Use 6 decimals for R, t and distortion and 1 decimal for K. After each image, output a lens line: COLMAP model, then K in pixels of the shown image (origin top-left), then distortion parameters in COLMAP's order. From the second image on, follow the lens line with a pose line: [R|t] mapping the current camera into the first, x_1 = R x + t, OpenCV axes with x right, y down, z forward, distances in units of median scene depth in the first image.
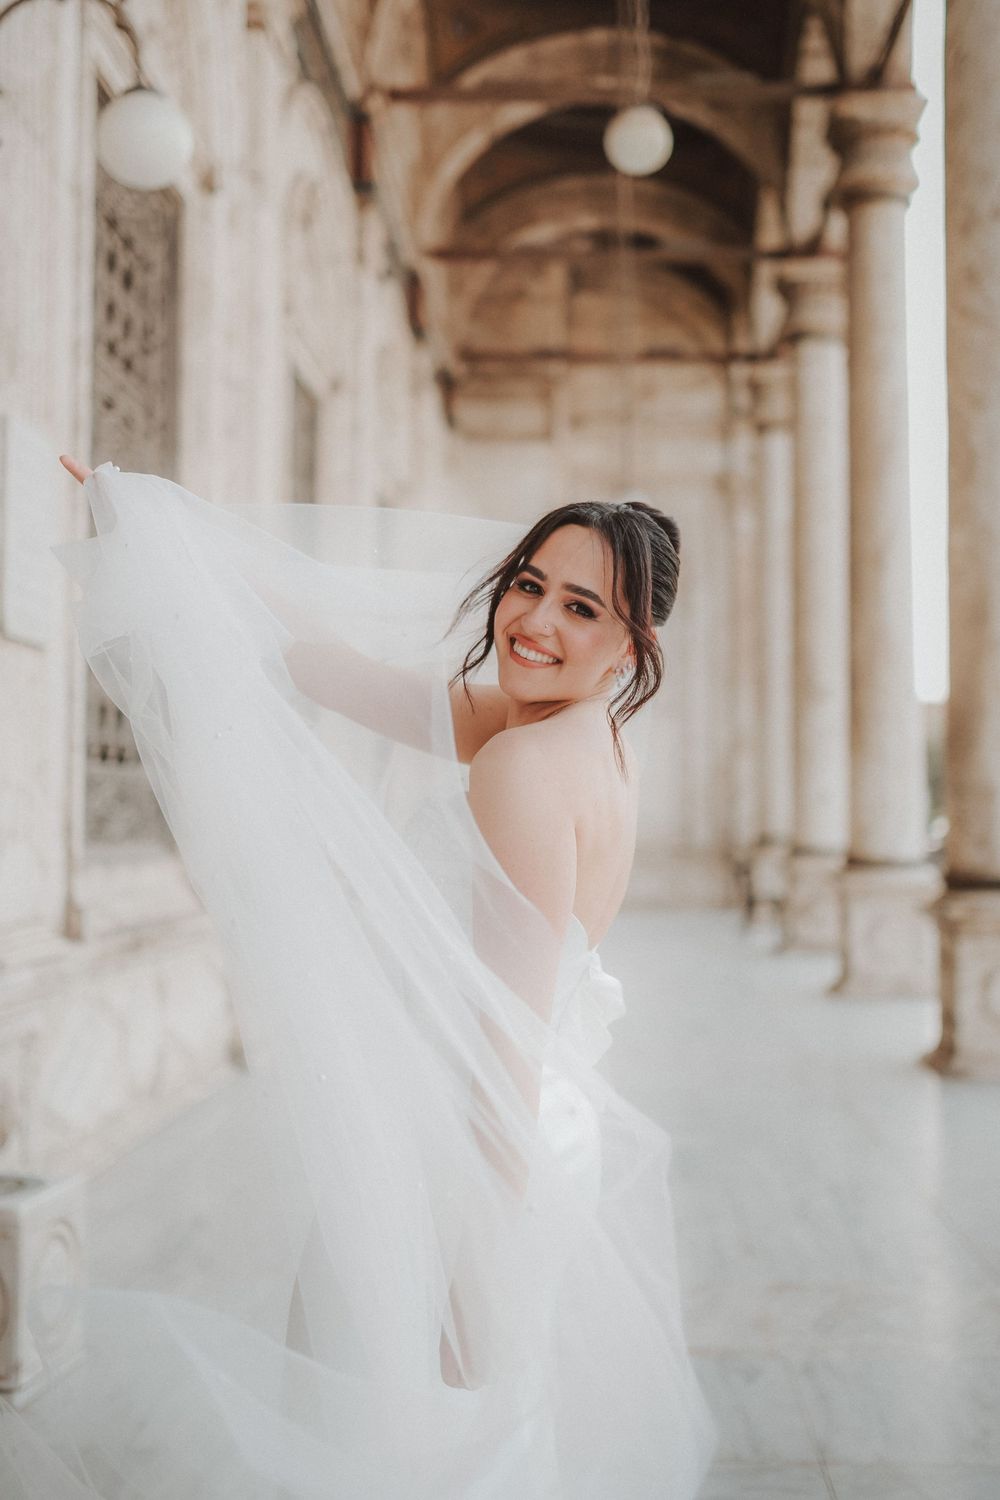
lens RADIAL K [[1484.7, 0, 500.0], [0, 1484.7, 750.0], [0, 0, 1]] dist [-0.002735, -0.001907]
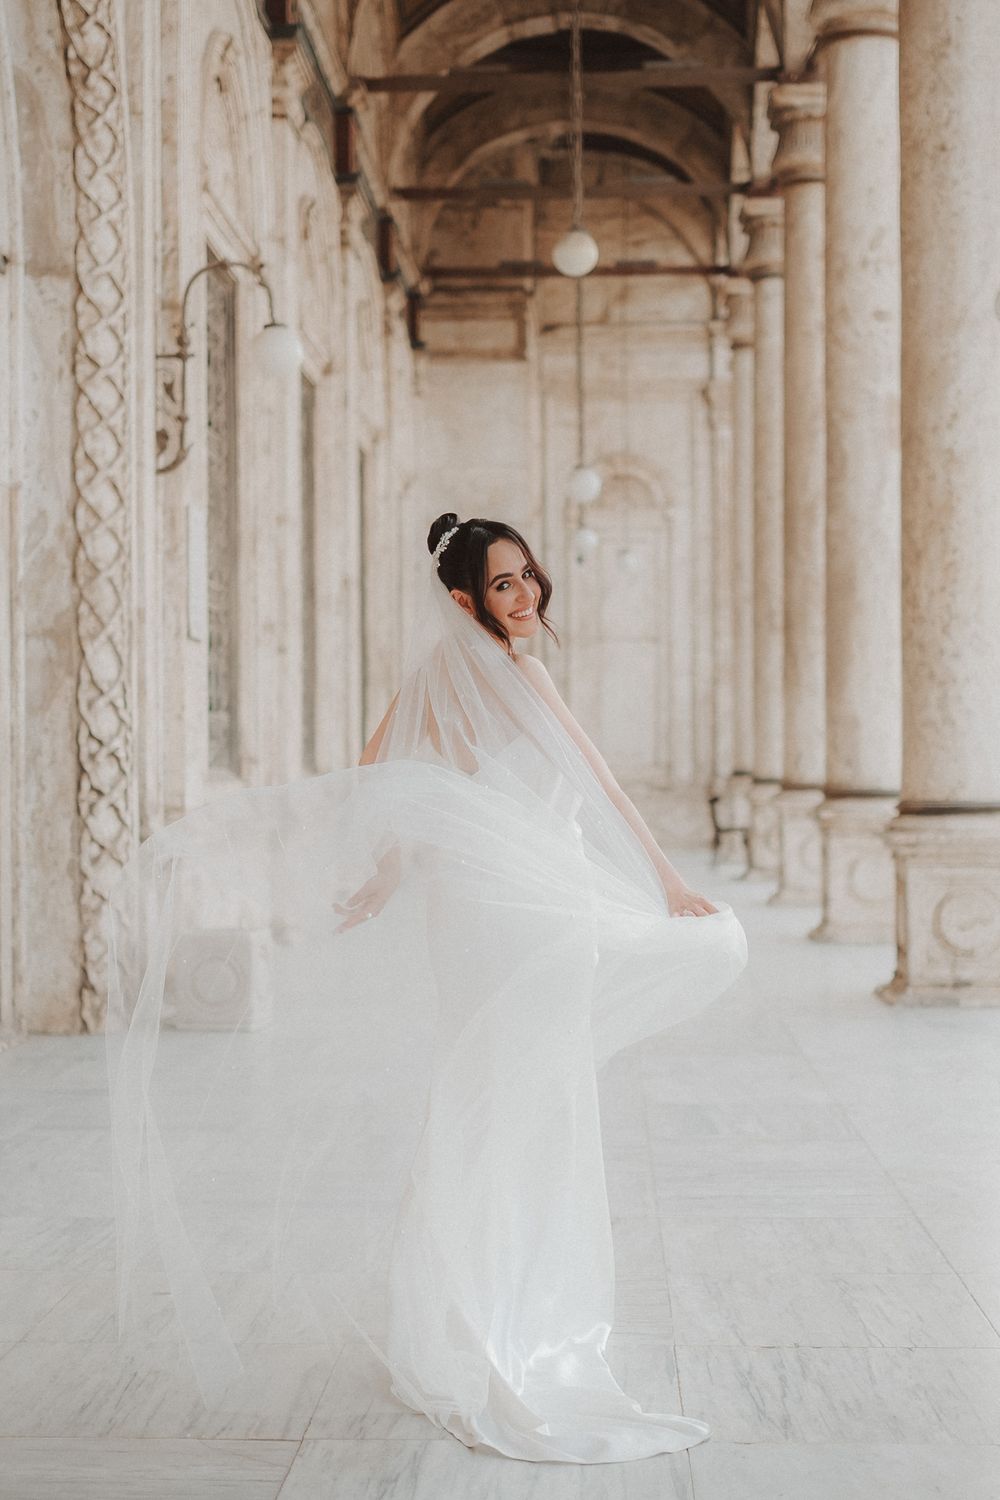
lens RADIAL K [[1873.3, 0, 500.0], [0, 1873.3, 750.0], [0, 0, 1]] dist [-0.000614, -0.000814]
pose [[0.999791, -0.006416, 0.019423, -0.005572], [0.005600, 0.999112, 0.041771, -0.008479], [-0.019673, -0.041654, 0.998938, -0.280274]]
